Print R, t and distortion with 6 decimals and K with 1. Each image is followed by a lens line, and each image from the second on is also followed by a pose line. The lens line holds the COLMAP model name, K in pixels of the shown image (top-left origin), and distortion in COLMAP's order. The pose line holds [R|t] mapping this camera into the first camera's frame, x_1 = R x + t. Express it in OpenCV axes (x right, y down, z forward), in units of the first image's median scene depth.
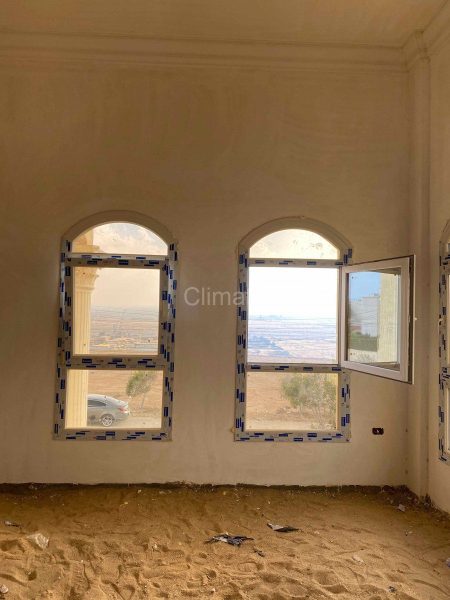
lens RADIAL K [[456.4, 0, 225.0], [0, 456.4, 300.0], [0, 0, 1]] dist [0.060235, -0.005347]
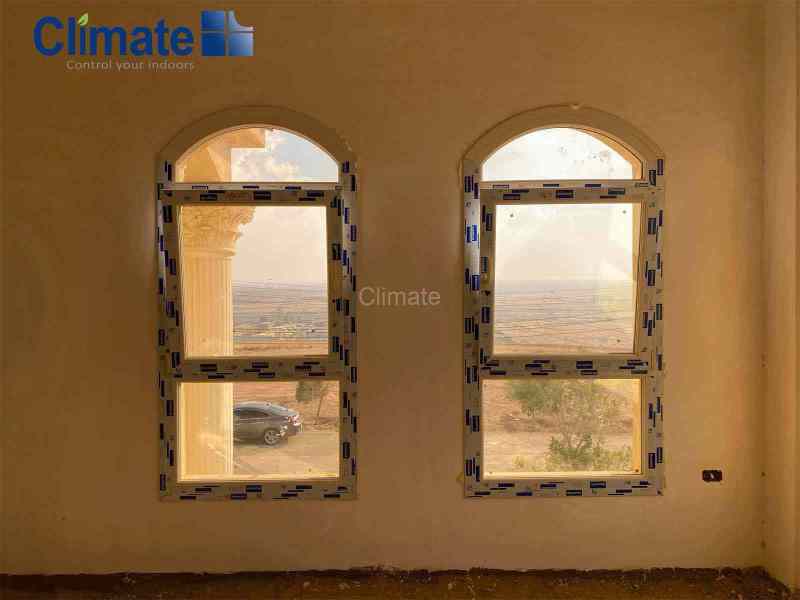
lens RADIAL K [[608.6, 0, 400.0], [0, 608.6, 300.0], [0, 0, 1]] dist [0.060235, -0.005347]
pose [[0.998747, -0.028622, -0.041059, -0.022128], [0.030594, 0.998369, 0.048212, 0.016001], [0.039612, -0.049407, 0.997993, 0.231258]]
